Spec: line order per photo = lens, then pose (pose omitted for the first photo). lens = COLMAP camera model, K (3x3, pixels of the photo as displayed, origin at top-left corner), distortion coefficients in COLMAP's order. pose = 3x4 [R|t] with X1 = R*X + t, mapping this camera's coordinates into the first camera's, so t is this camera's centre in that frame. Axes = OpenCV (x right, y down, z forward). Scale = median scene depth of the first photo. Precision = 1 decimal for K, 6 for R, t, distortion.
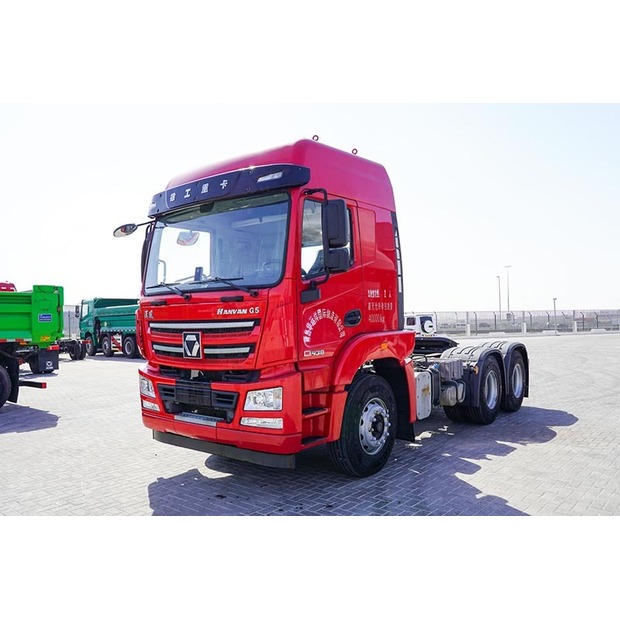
lens RADIAL K [[748.1, 0, 307.4], [0, 748.1, 313.4], [0, 0, 1]] dist [-0.085223, 0.000000]
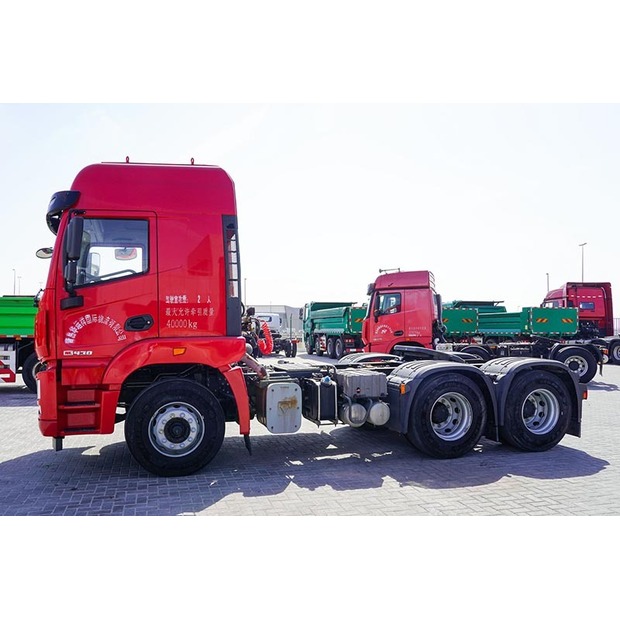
lens RADIAL K [[748.1, 0, 308.4], [0, 748.1, 310.6], [0, 0, 1]] dist [-0.085223, 0.000000]
pose [[0.654574, 0.001790, -0.755996, 0.950162], [-0.005170, 0.999984, -0.002108, -0.009809], [0.755980, 0.005289, 0.654573, 0.457097]]
